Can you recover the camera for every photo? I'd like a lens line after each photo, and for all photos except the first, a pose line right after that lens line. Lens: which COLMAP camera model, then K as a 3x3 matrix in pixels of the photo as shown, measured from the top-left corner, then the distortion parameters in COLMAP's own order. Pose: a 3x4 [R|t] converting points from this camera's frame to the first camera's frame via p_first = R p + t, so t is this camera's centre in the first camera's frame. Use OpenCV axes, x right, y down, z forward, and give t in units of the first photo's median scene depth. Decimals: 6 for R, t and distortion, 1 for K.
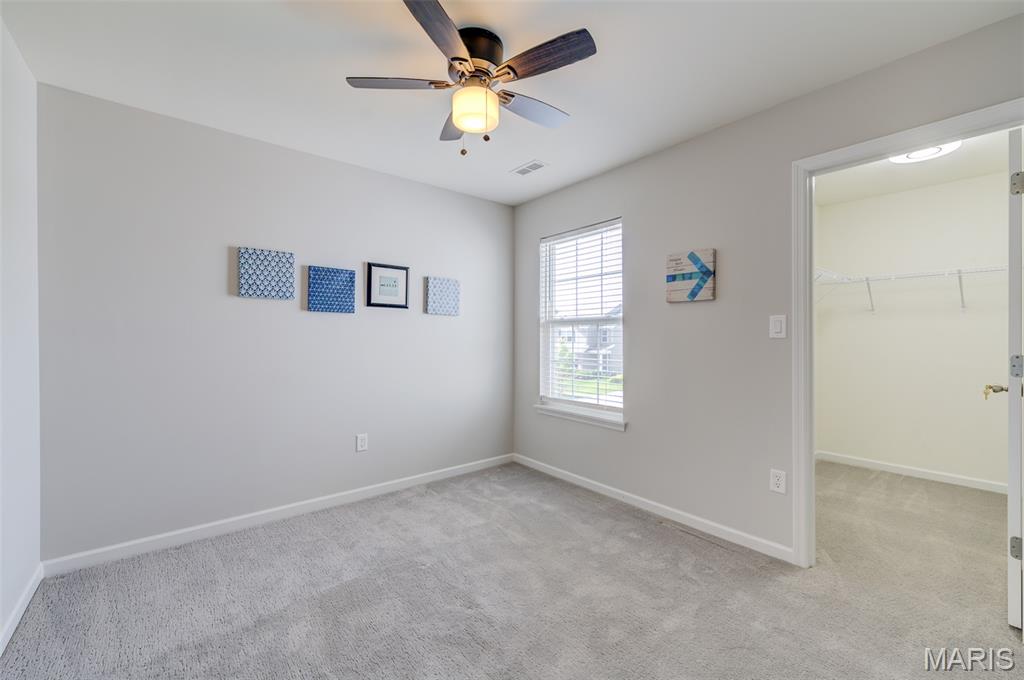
lens RADIAL K [[418.0, 0, 505.4], [0, 418.0, 338.7], [0, 0, 1]] dist [0.004524, 0.000105]
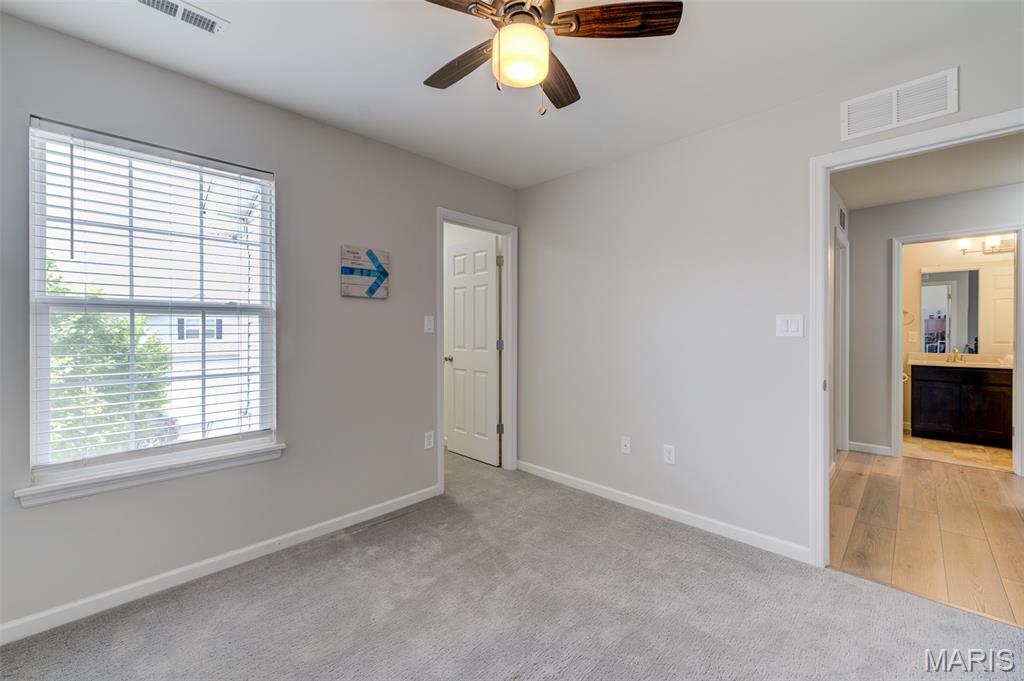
lens RADIAL K [[418.0, 0, 505.4], [0, 418.0, 339.2], [0, 0, 1]] dist [0.004524, 0.000105]
pose [[-0.111552, -0.017169, 0.993610, -0.600333], [0.011163, 0.999766, 0.018528, -0.003889], [-0.993696, 0.013158, -0.111334, 0.780306]]
